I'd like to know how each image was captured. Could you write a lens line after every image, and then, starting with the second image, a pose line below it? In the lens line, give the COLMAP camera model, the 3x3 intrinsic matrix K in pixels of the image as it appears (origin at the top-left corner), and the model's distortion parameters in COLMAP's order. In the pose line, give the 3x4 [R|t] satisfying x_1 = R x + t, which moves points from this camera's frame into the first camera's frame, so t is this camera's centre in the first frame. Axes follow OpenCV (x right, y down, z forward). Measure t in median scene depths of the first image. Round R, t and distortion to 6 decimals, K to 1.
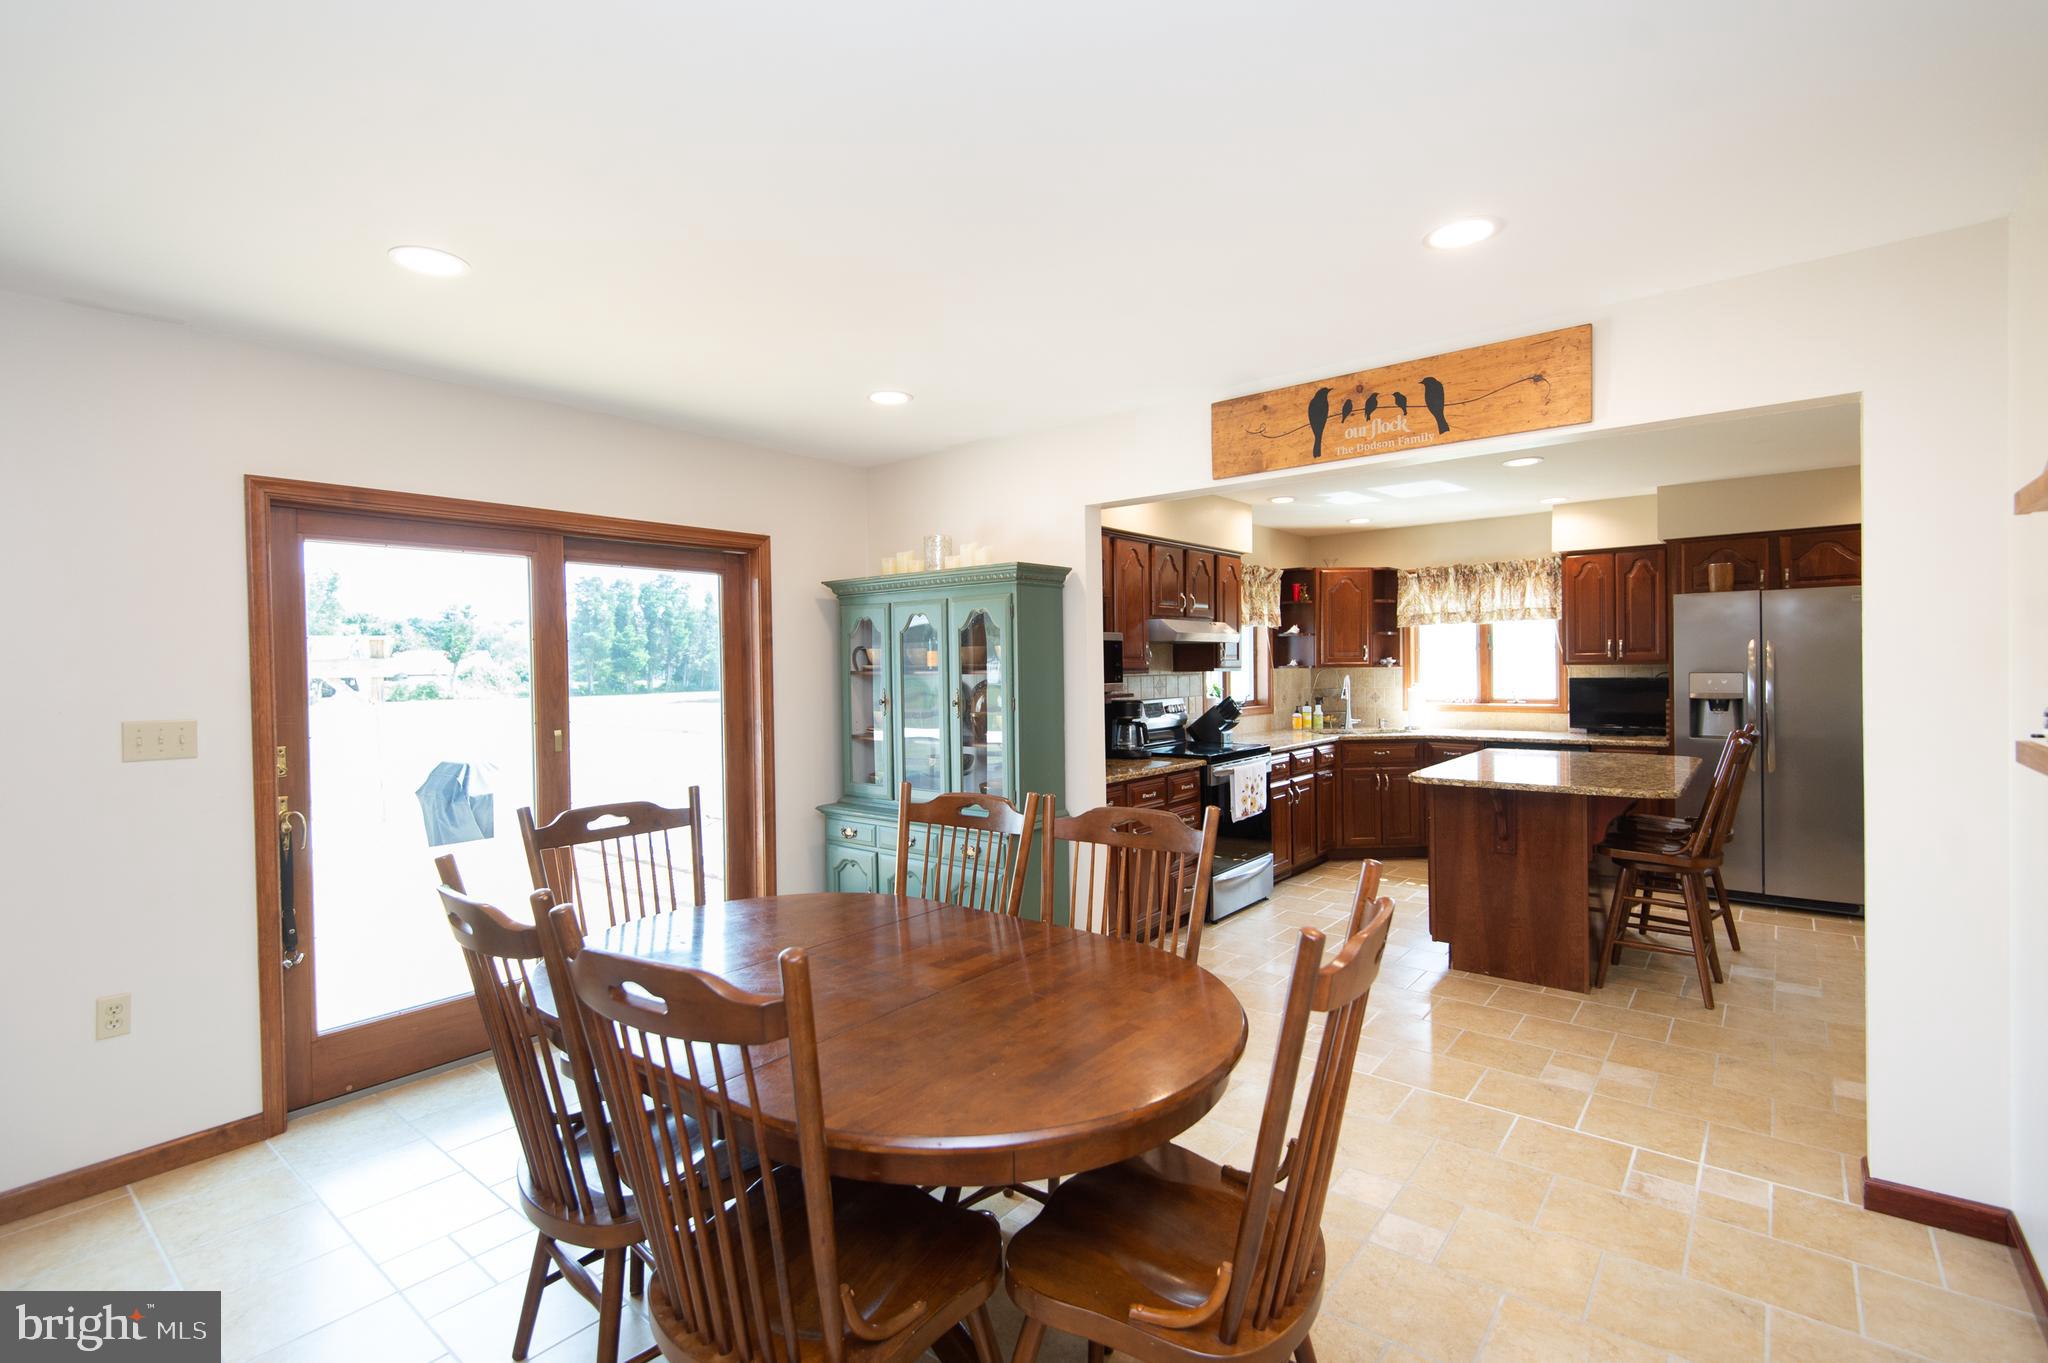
lens RADIAL K [[916.5, 0, 1024.0], [0, 916.5, 681.5], [0, 0, 1]] dist [0.001459, 0.000069]
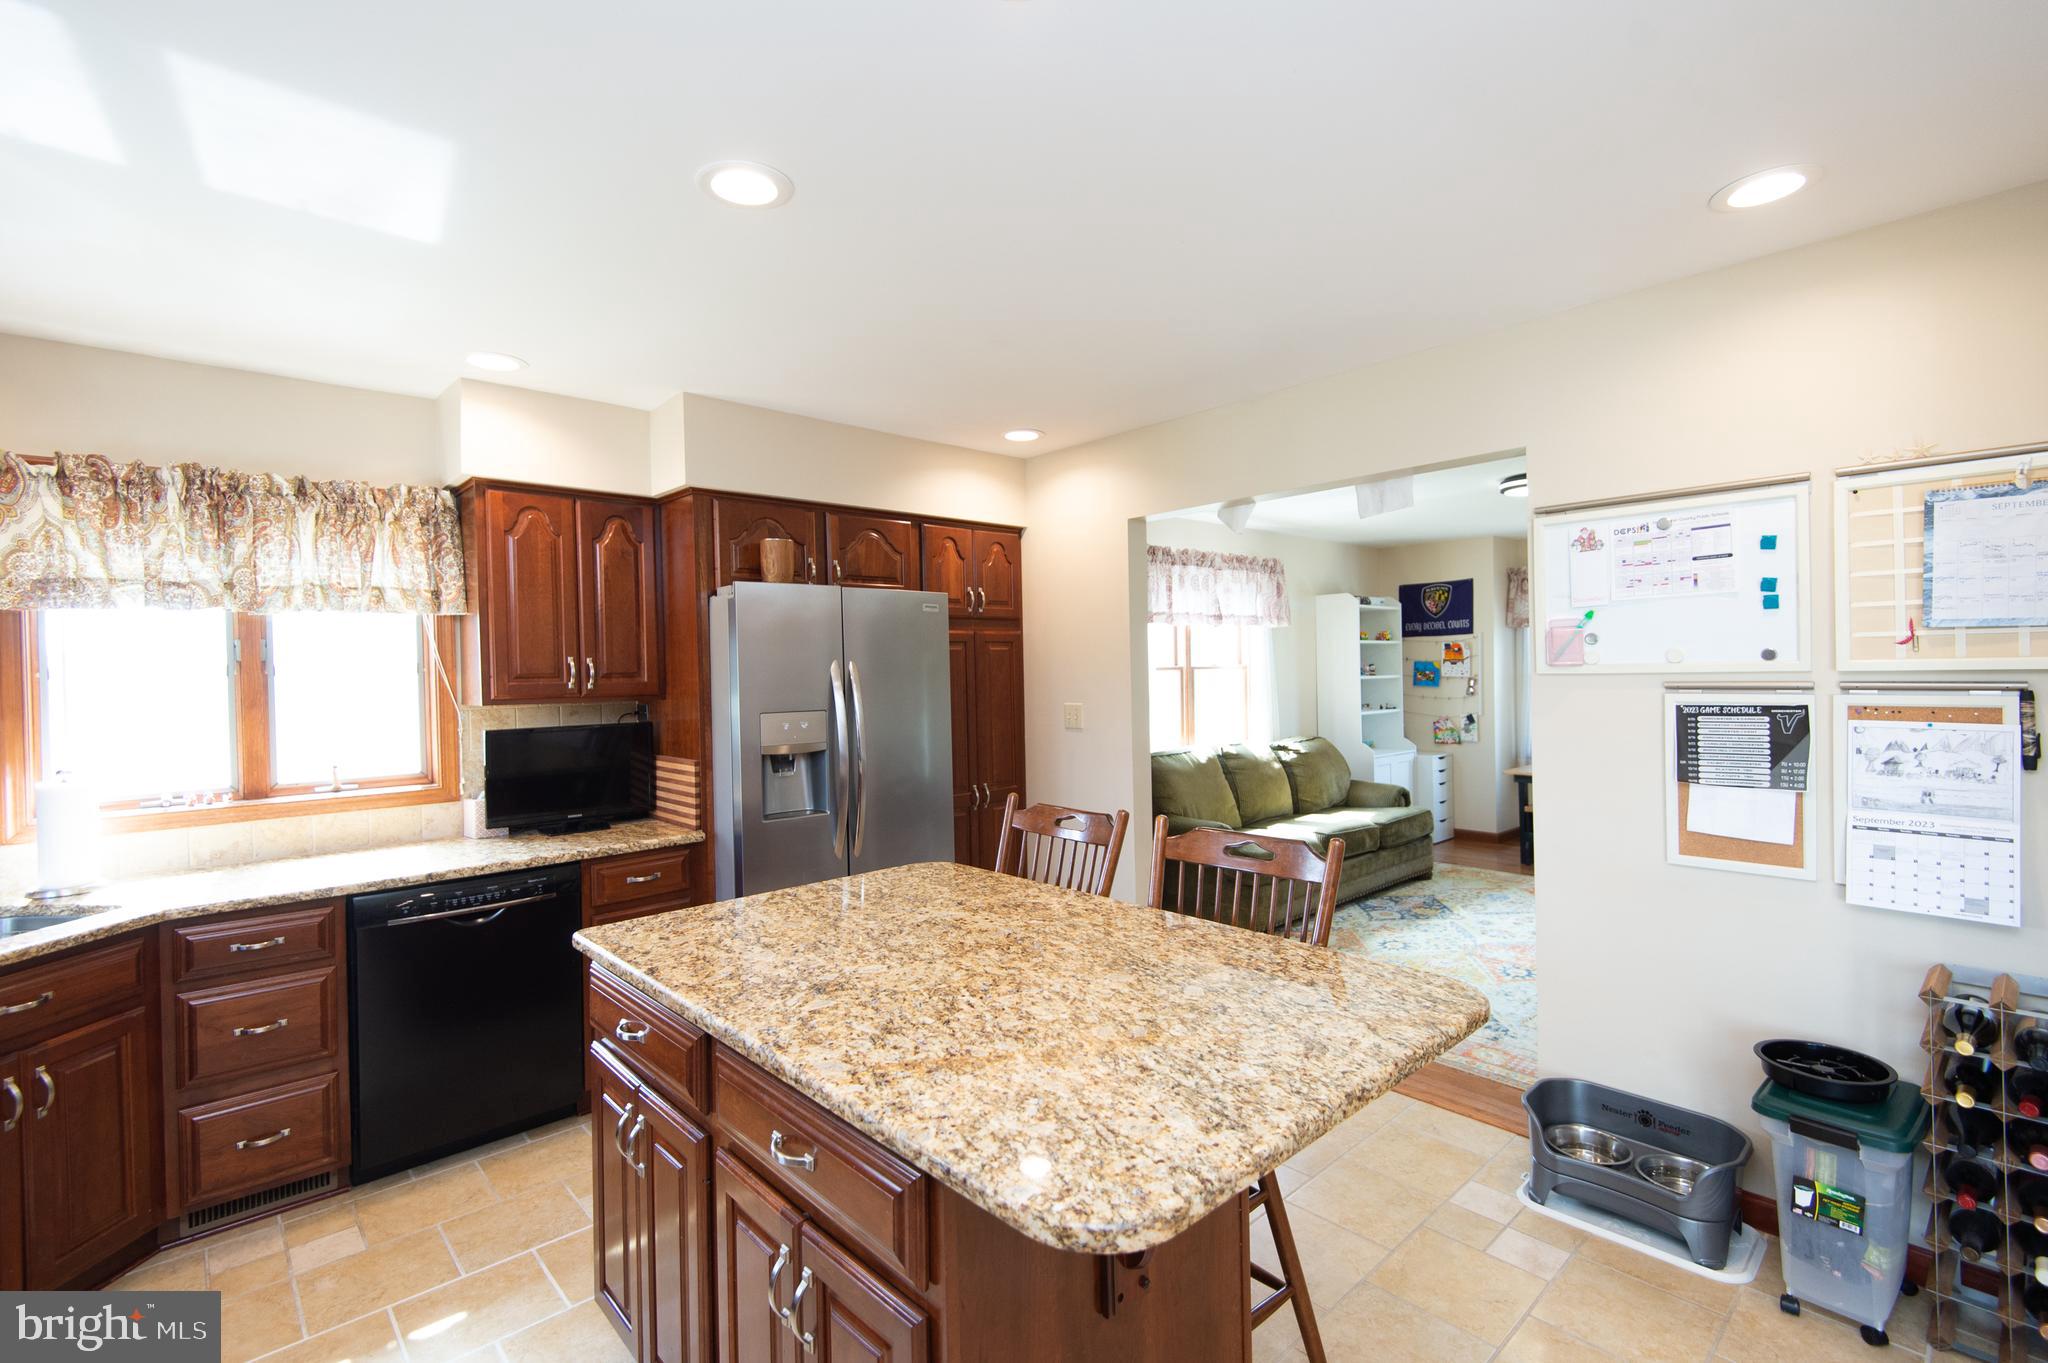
lens RADIAL K [[926.6, 0, 1024.0], [0, 926.6, 681.5], [0, 0, 1]] dist [-0.003083, -0.000433]
pose [[0.138736, 0.004197, 0.990320, 0.130101], [0.037399, 0.999256, -0.009474, -0.015374], [-0.989623, 0.038351, 0.138476, 0.634279]]
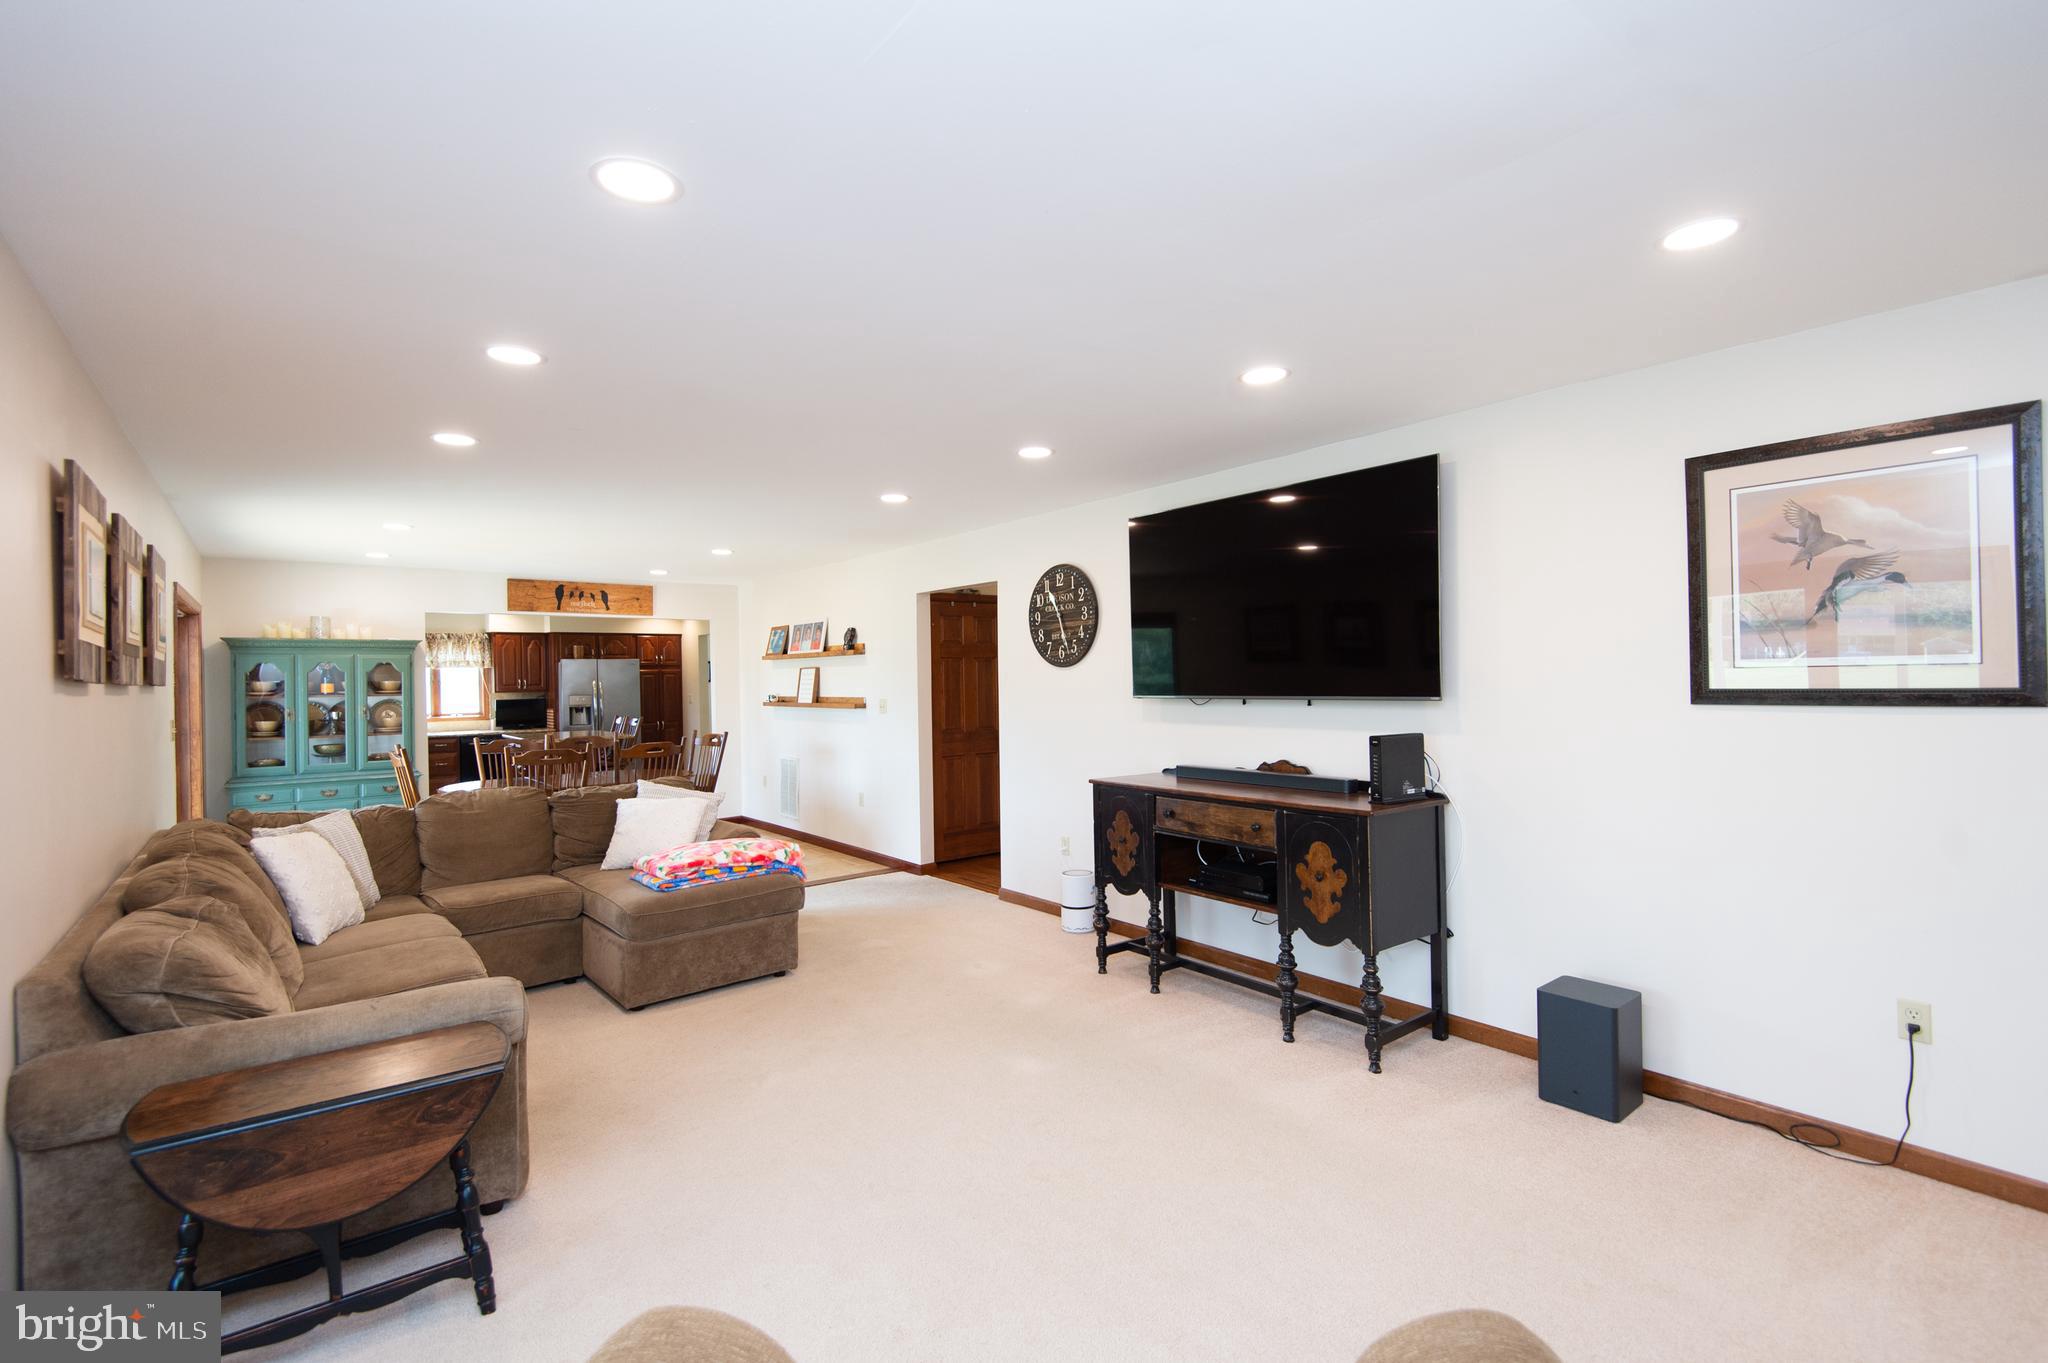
lens RADIAL K [[916.5, 0, 1024.0], [0, 916.5, 681.5], [0, 0, 1]] dist [0.001459, 0.000069]
pose [[0.204650, 0.008878, 0.978795, -0.987344], [0.030076, 0.999430, -0.015354, 0.018678], [-0.978373, 0.032580, 0.204266, -0.411362]]
